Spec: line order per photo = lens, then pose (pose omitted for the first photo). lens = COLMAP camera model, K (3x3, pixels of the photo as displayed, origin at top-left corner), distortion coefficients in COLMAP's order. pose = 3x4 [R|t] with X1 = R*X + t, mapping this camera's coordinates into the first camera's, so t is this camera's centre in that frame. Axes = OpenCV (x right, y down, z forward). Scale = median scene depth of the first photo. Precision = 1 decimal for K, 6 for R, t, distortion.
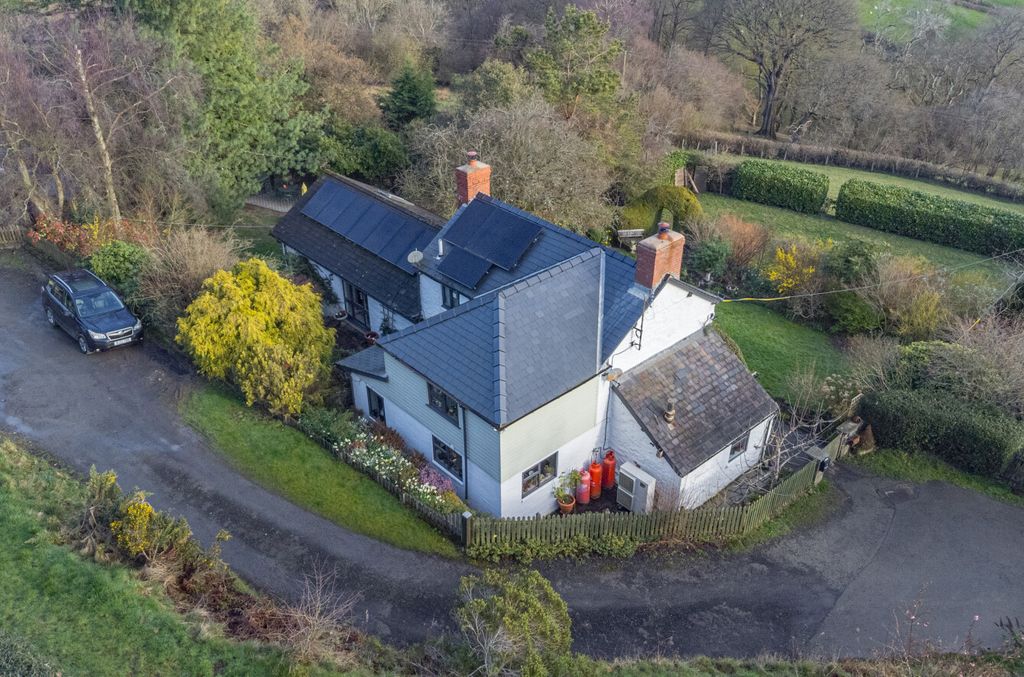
lens RADIAL K [[877.4, 0, 502.0], [0, 877.4, 335.5], [0, 0, 1]] dist [0.025294, 0.003119]
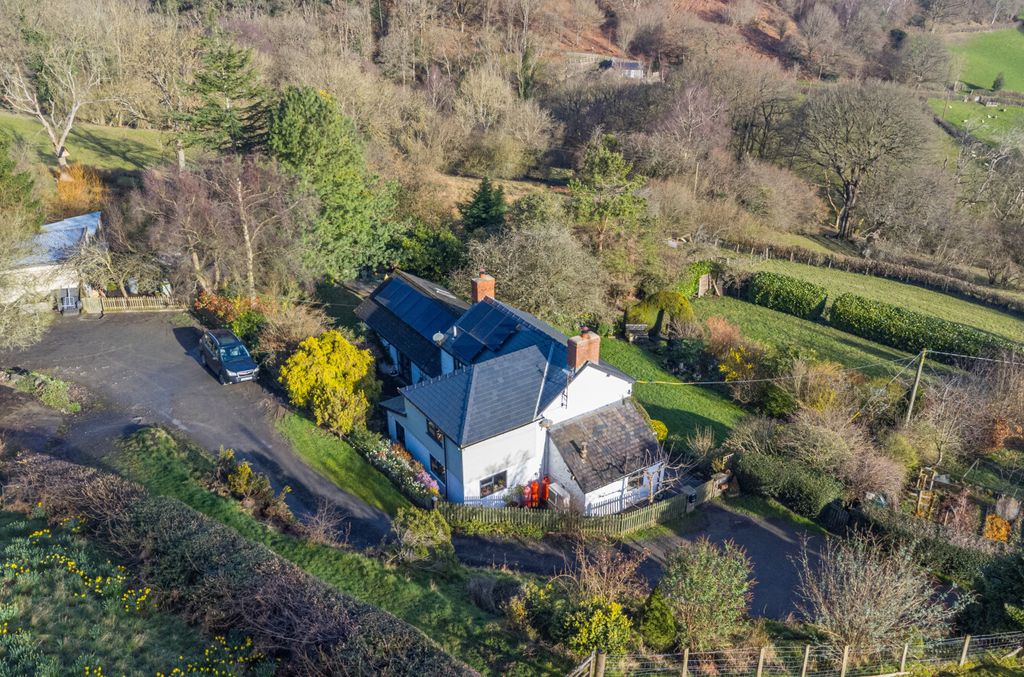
lens RADIAL K [[877.4, 0, 502.0], [0, 877.4, 335.5], [0, 0, 1]] dist [0.025294, 0.003119]
pose [[0.988467, 0.069503, -0.134546, 0.219961], [-0.080222, 0.993879, -0.075950, 0.013334], [0.128444, 0.085867, 0.987992, -0.482989]]
